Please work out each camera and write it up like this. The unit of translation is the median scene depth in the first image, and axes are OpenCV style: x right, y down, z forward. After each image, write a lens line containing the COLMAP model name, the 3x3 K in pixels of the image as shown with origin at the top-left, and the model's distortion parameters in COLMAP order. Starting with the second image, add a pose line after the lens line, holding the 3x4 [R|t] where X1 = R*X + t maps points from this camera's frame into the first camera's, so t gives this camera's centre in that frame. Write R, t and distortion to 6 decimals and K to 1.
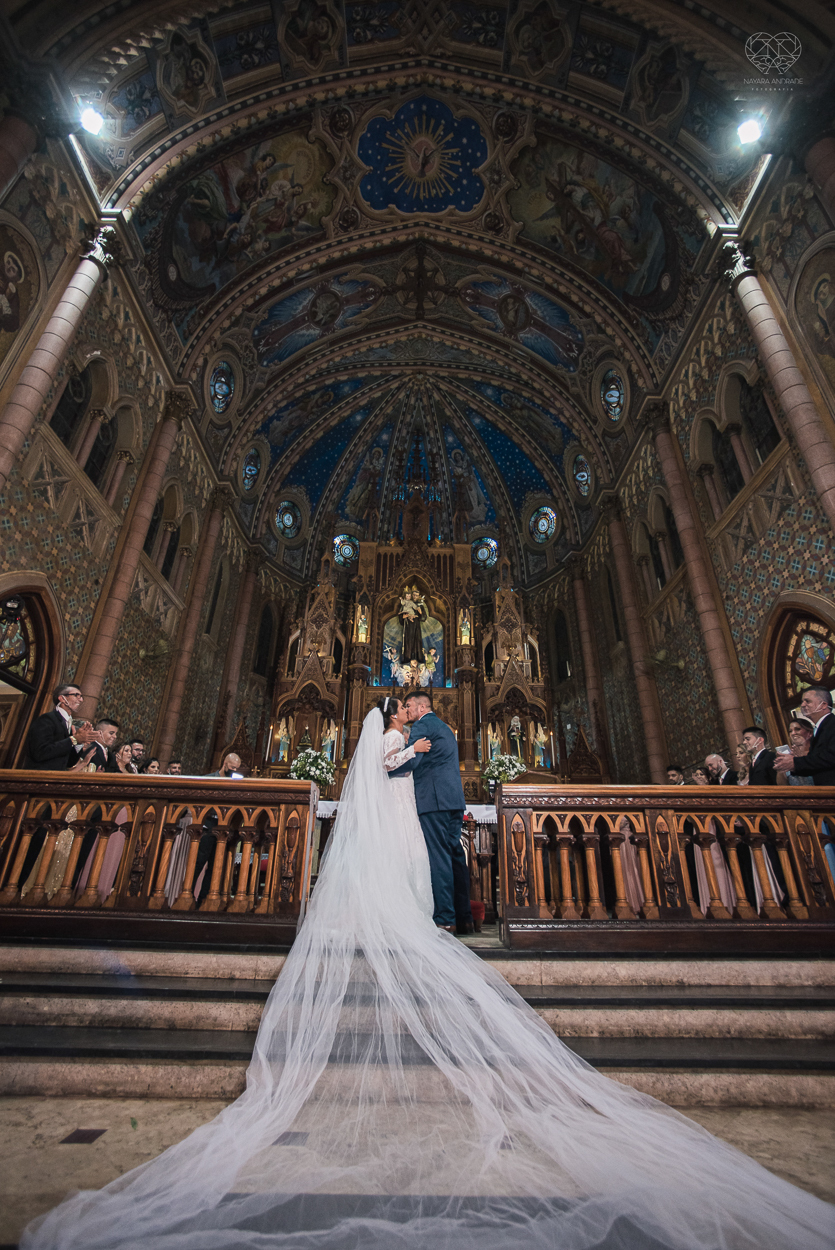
lens RADIAL K [[542.9, 0, 419.2], [0, 542.9, 625.5], [0, 0, 1]] dist [-0.069578, 0.033766]
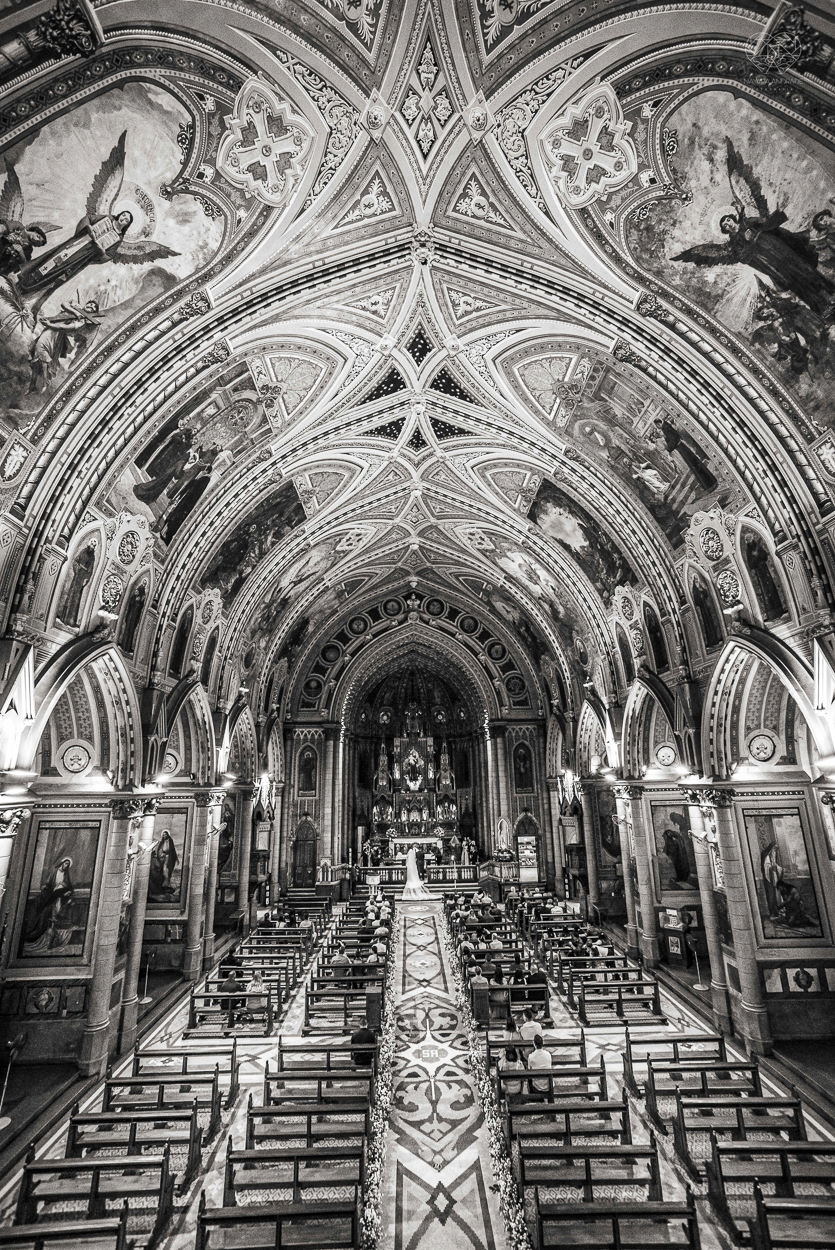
lens RADIAL K [[526.4, 0, 418.7], [0, 526.4, 624.8], [0, 0, 1]] dist [-0.068942, 0.031465]
pose [[0.999473, -0.026708, 0.018465, -0.017968], [0.023126, 0.984729, 0.172552, -1.504694], [-0.022792, -0.172034, 0.984827, -2.006760]]
